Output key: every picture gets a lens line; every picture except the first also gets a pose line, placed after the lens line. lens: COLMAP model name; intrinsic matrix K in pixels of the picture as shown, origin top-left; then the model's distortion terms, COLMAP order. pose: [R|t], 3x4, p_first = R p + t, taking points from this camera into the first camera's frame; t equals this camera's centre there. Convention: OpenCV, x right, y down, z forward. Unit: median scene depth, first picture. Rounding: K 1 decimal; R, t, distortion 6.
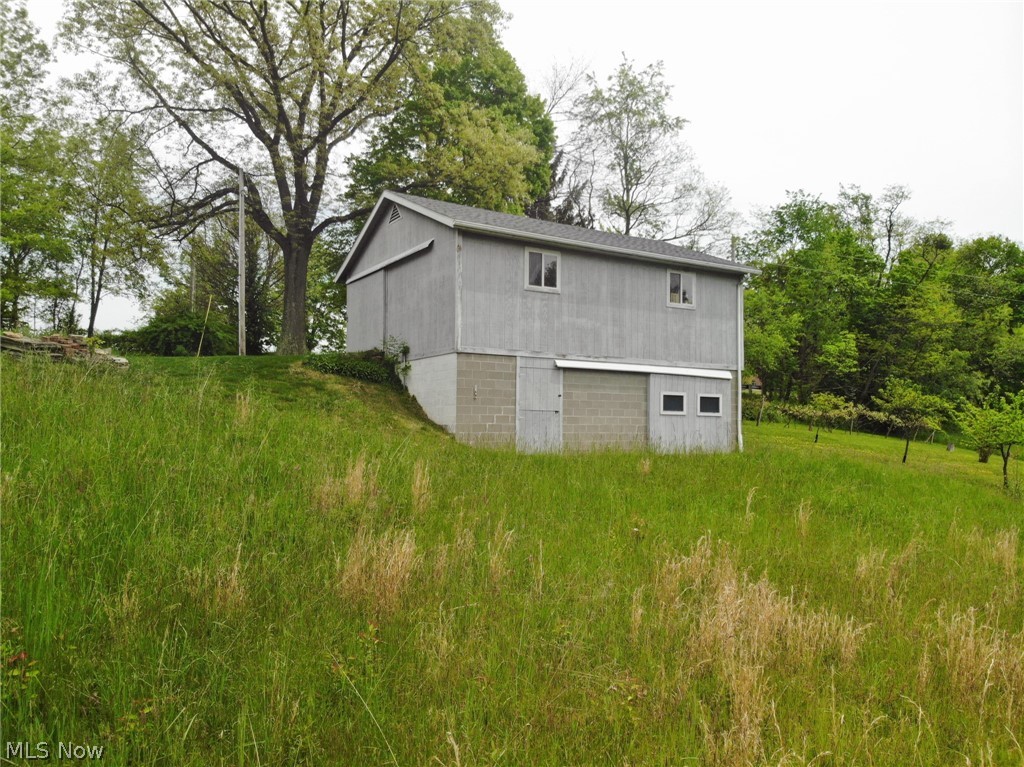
lens RADIAL K [[733.9, 0, 513.7], [0, 733.9, 365.4], [0, 0, 1]] dist [0.084965, -0.205225]
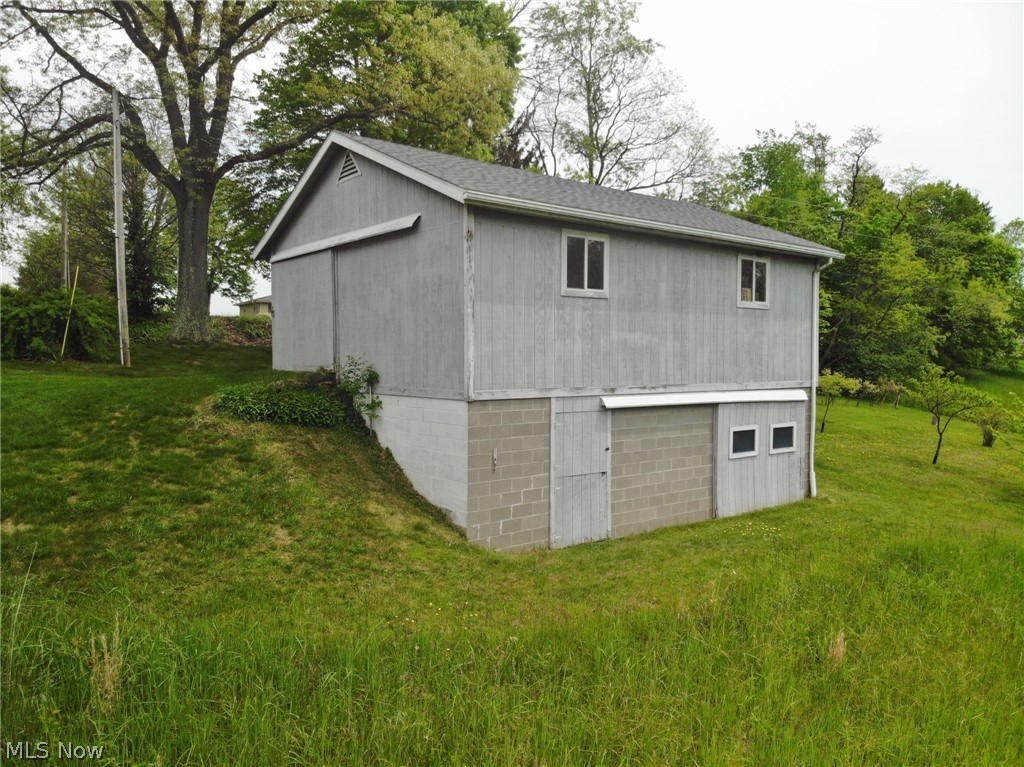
lens RADIAL K [[740.2, 0, 510.8], [0, 740.2, 362.7], [0, 0, 1]] dist [0.032471, -0.126564]
pose [[0.993170, -0.008654, 0.116352, -0.058531], [-0.001867, 0.995939, 0.090010, -0.055674], [-0.116658, -0.089613, 0.989121, 0.187370]]
